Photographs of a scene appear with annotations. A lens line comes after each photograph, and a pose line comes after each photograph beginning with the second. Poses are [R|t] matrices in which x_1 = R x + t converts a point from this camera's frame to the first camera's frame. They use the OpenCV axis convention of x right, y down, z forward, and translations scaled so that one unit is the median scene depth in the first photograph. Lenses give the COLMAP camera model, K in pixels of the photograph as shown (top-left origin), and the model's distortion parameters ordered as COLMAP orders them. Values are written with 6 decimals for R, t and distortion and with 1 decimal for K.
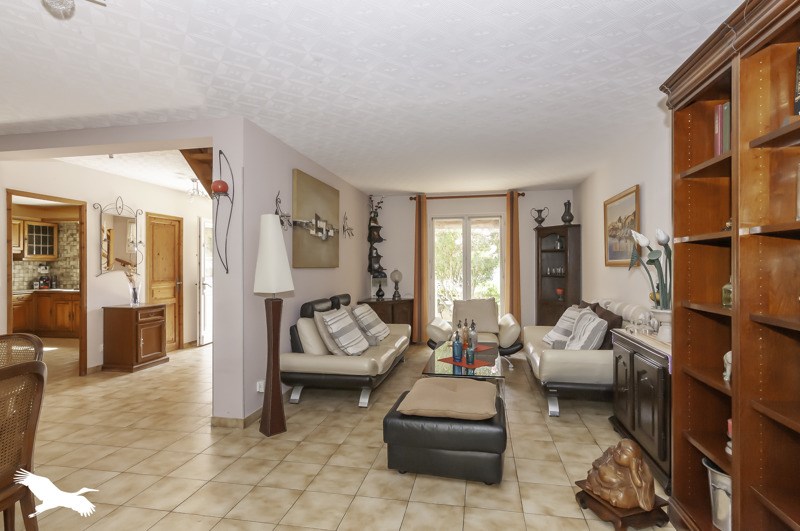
lens RADIAL K [[399.7, 0, 403.3], [0, 399.7, 264.4], [0, 0, 1]] dist [0.001773, 0.001008]
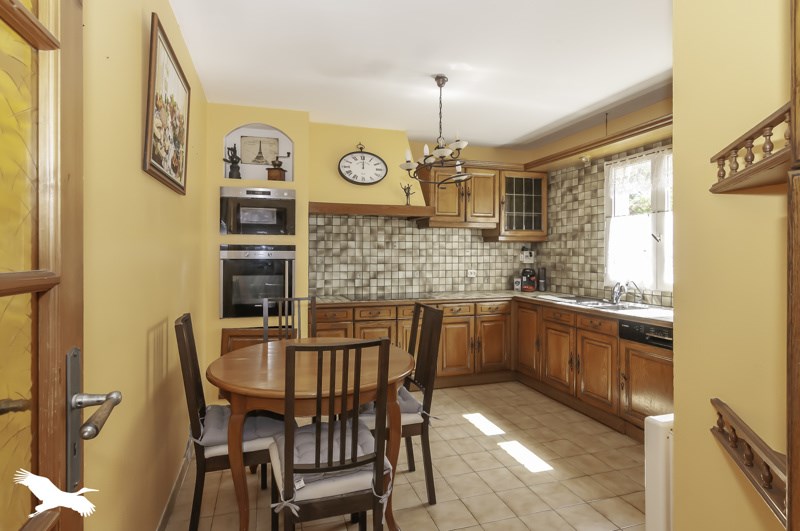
lens RADIAL K [[399.7, 0, 400.7], [0, 399.7, 256.9], [0, 0, 1]] dist [0.001773, 0.001008]
pose [[0.498219, 0.008662, -0.867008, -0.343248], [0.003312, 0.999924, 0.011893, 0.003924], [0.867045, -0.008797, 0.498152, 0.388753]]
